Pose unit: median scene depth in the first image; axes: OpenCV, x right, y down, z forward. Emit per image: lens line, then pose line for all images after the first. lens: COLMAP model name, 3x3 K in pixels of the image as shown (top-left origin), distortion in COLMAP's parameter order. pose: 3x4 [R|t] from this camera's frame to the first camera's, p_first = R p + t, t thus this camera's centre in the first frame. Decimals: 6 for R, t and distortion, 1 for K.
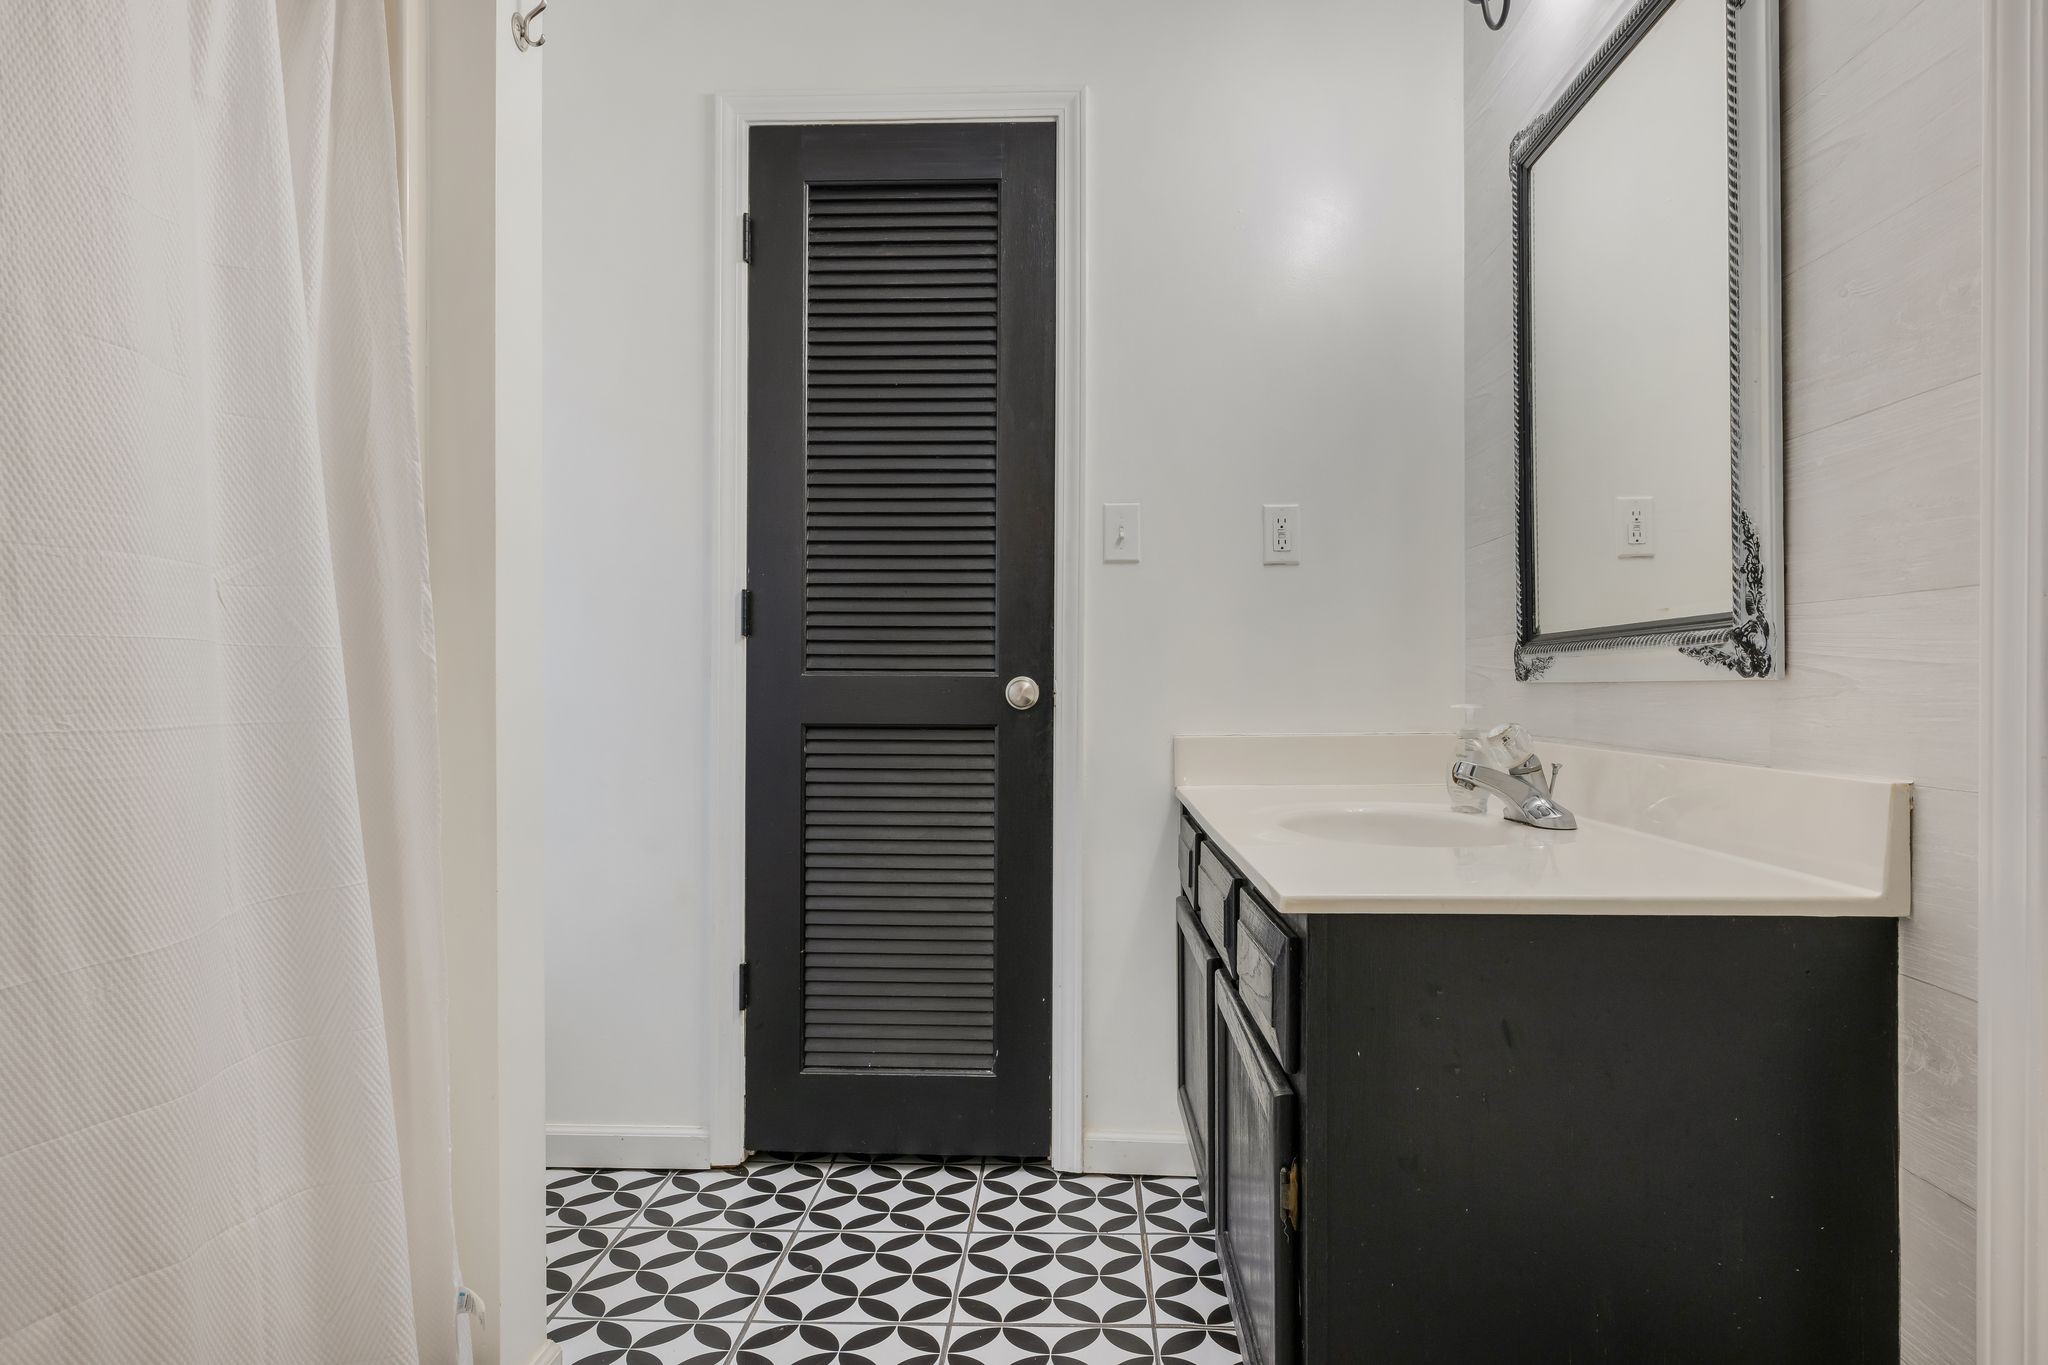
lens RADIAL K [[1167.0, 0, 1027.4], [0, 1167.0, 682.0], [0, 0, 1]] dist [0.002733, -0.001752]
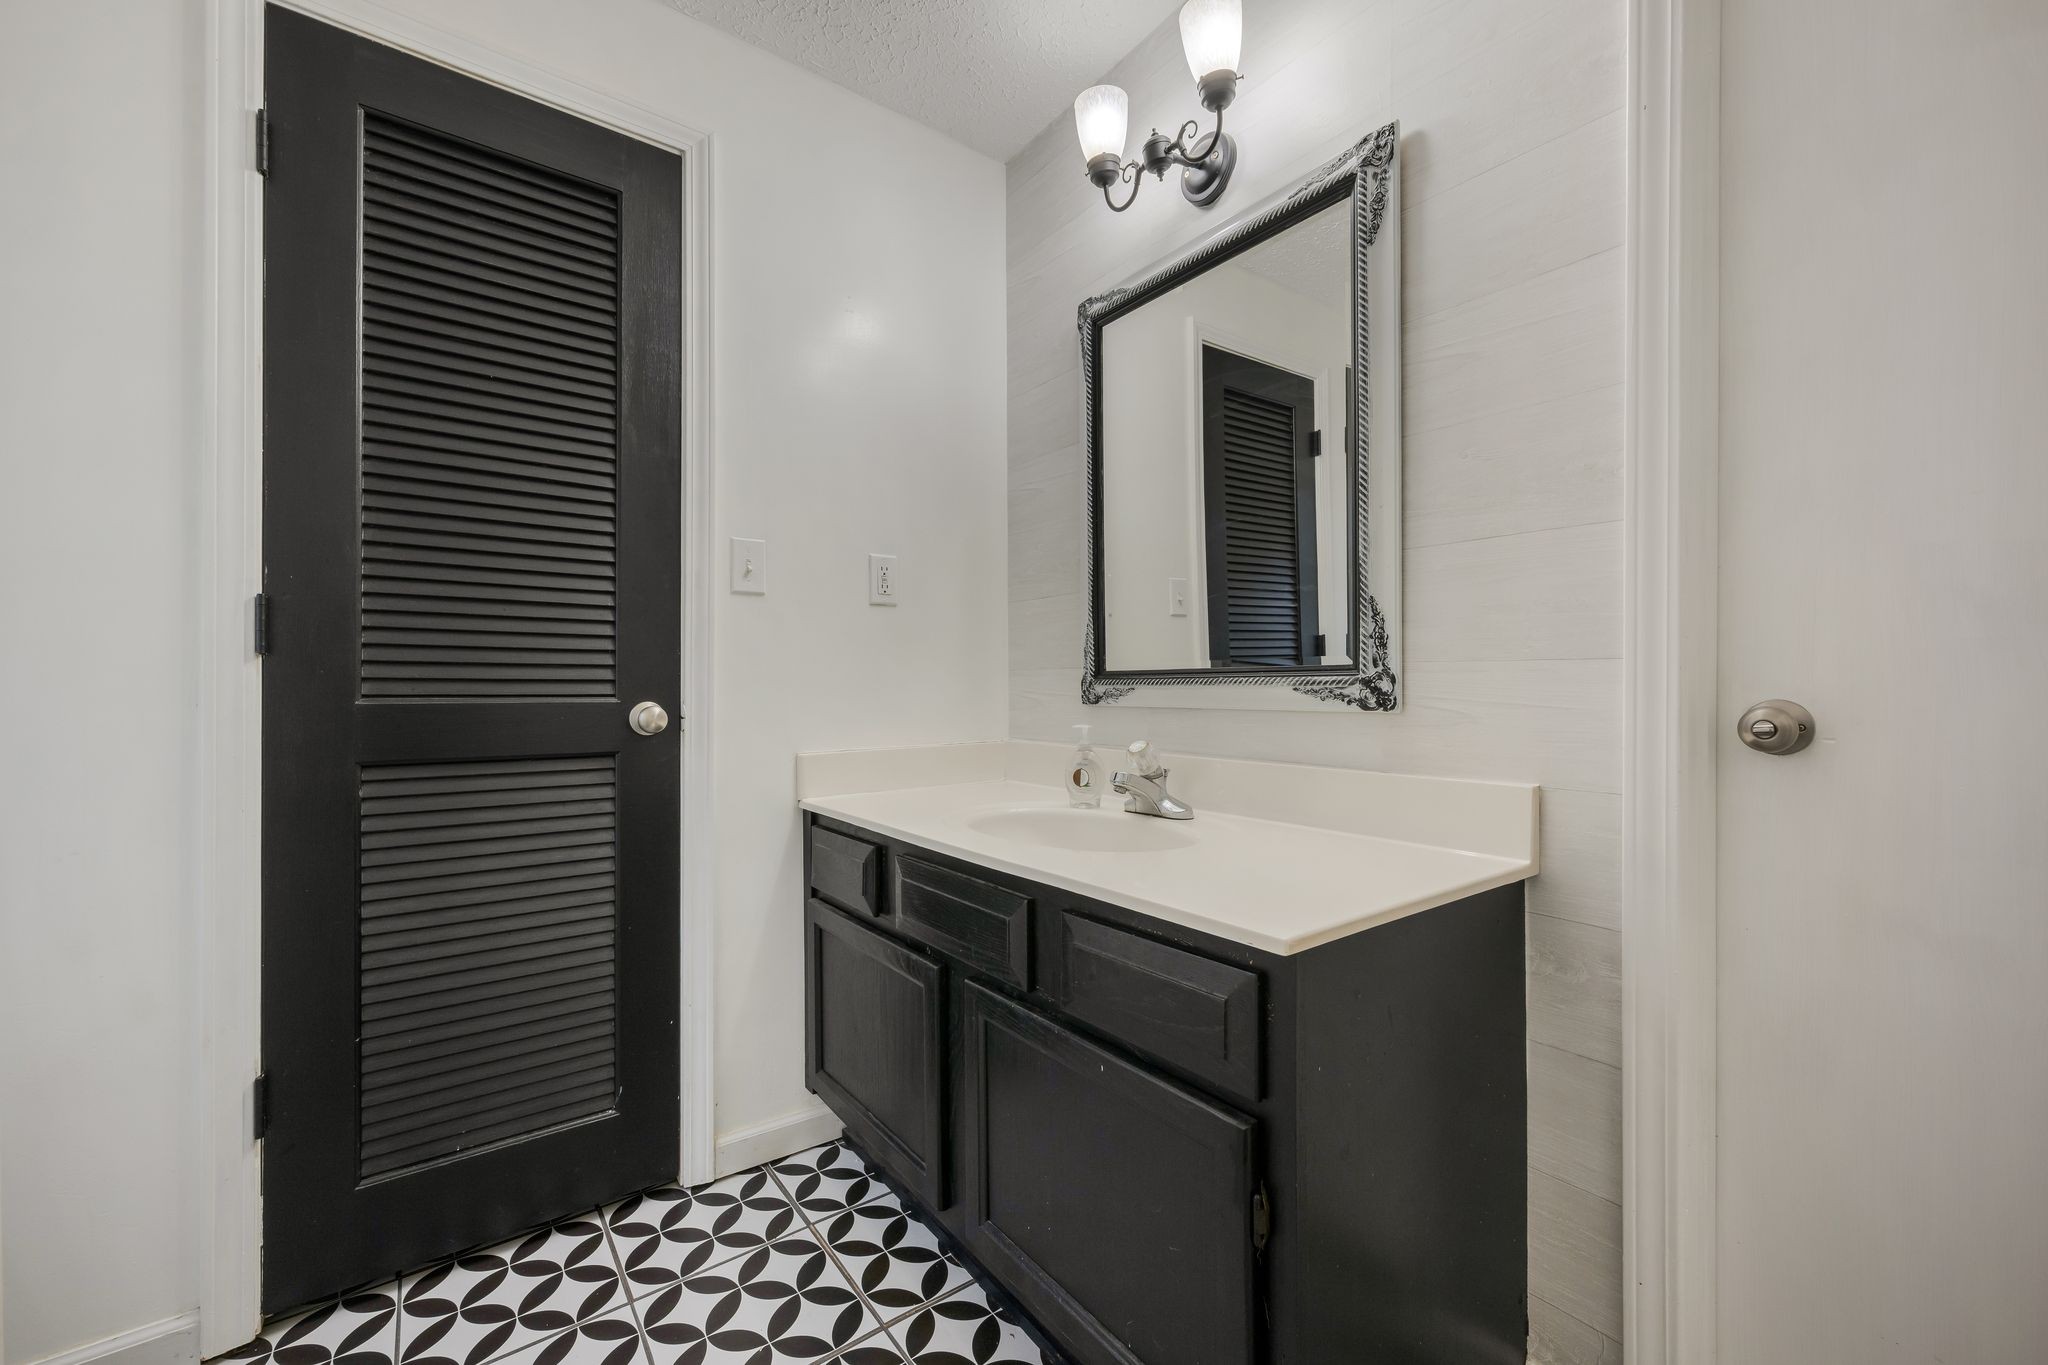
lens RADIAL K [[808.3, 0, 1019.6], [0, 808.3, 685.7], [0, 0, 1]] dist [-0.001133, 0.001825]
pose [[0.779547, 0.000225, 0.626344, -0.190810], [-0.000724, 1.000000, 0.000542, -0.019412], [-0.626344, -0.000876, 0.779547, 0.271010]]
